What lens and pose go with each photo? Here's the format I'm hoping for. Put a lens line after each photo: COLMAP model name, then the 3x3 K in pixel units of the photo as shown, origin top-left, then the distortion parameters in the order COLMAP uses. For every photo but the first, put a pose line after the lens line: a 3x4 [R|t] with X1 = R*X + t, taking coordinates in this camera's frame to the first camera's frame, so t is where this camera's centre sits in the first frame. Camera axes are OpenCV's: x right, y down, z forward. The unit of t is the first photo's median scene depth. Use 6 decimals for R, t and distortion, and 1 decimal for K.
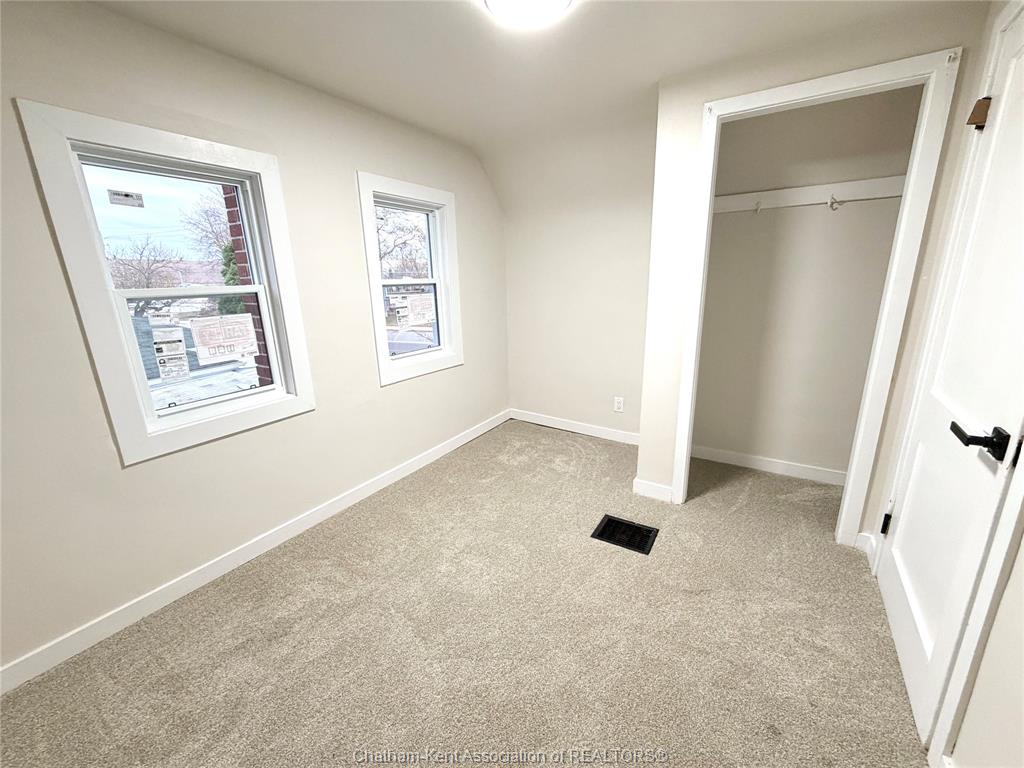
lens RADIAL K [[407.0, 0, 508.3], [0, 407.0, 386.4], [0, 0, 1]] dist [-0.001280, 0.000736]
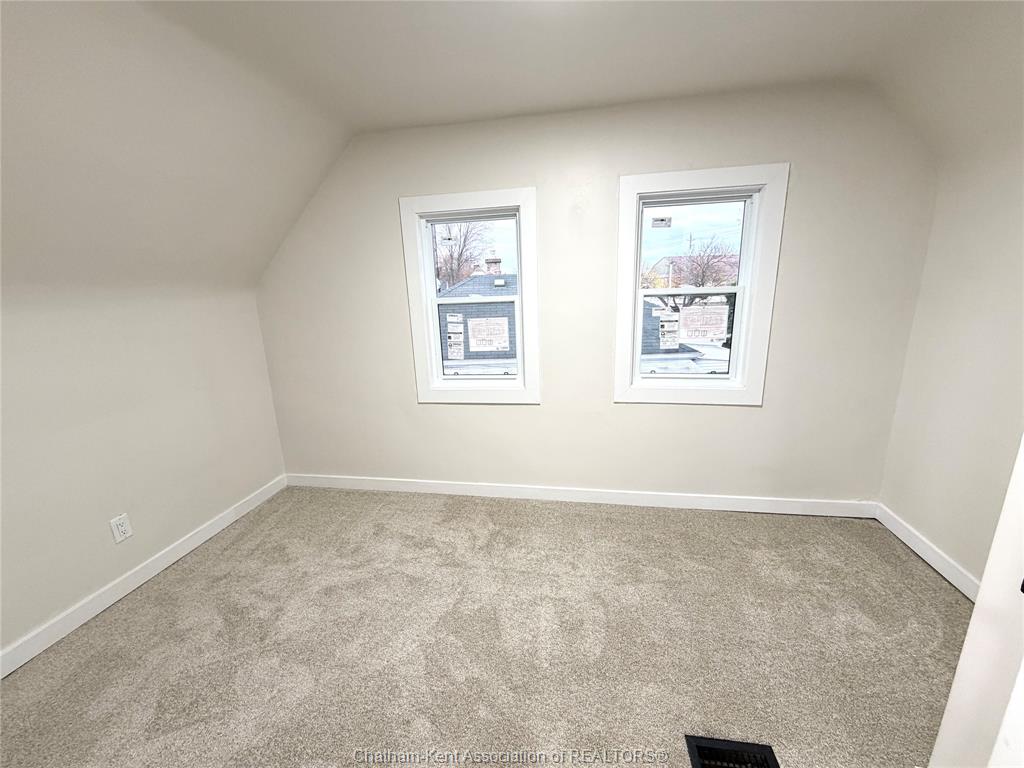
lens RADIAL K [[407.0, 0, 505.3], [0, 407.0, 384.2], [0, 0, 1]] dist [-0.001280, 0.000736]
pose [[0.392926, 0.241018, -0.887423, 0.496207], [-0.209809, 0.963084, 0.168669, -0.173894], [0.895315, 0.119914, 0.428988, 0.427273]]
